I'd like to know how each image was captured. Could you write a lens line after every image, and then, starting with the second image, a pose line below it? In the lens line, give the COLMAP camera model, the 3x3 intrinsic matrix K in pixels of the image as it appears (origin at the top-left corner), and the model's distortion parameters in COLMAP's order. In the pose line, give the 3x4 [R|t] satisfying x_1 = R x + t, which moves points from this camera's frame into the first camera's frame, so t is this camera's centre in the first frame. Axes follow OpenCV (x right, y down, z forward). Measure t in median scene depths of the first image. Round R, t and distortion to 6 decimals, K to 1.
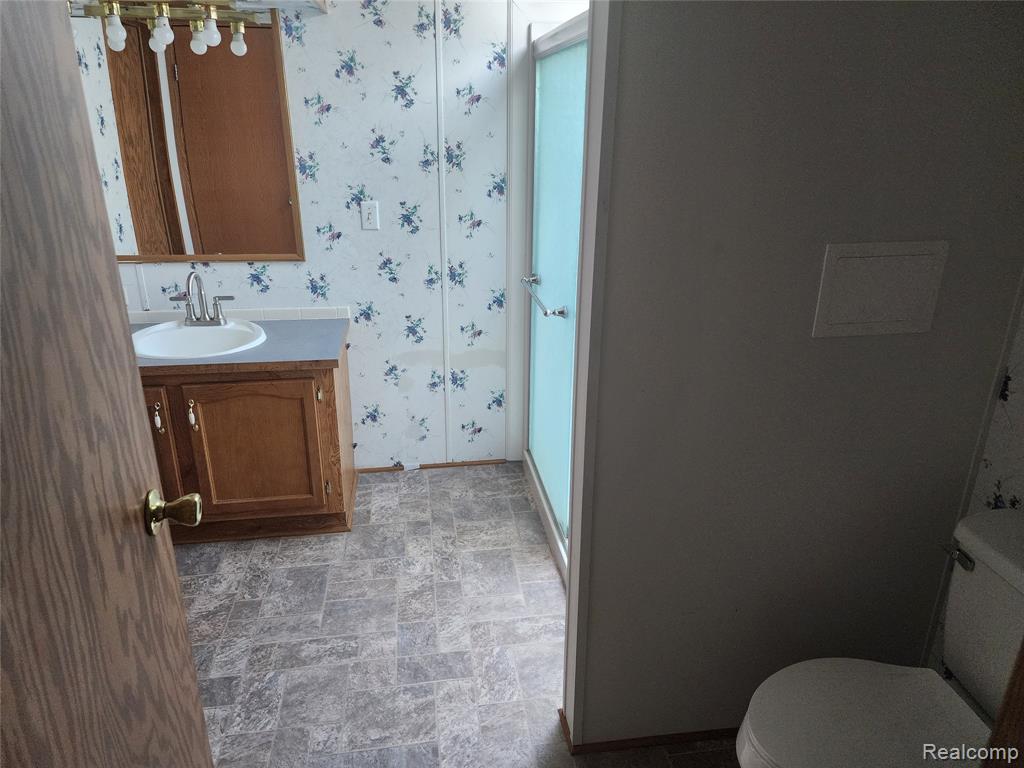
lens RADIAL K [[688.8, 0, 540.4], [0, 688.8, 375.8], [0, 0, 1]] dist [0.066492, -0.047637]
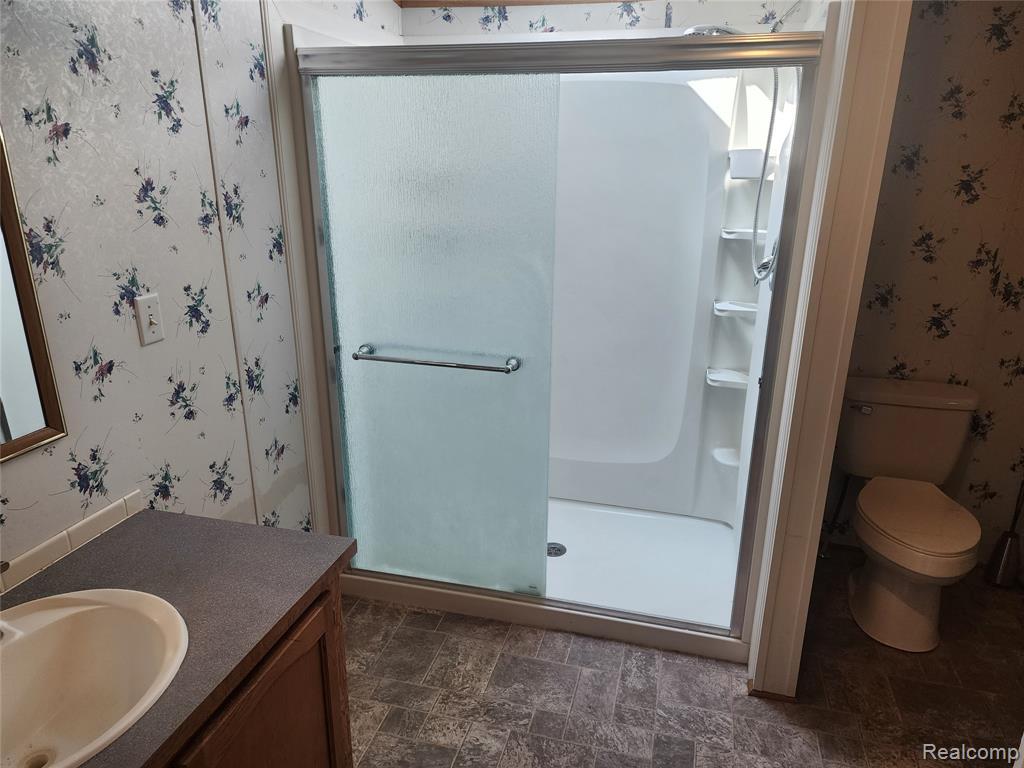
lens RADIAL K [[688.8, 0, 513.0], [0, 688.8, 384.4], [0, 0, 1]] dist [0.066492, -0.047637]
pose [[0.403829, -0.291403, 0.867183, -0.642167], [0.309548, 0.935524, 0.170218, -0.188220], [-0.860873, 0.199695, 0.467995, 0.492927]]
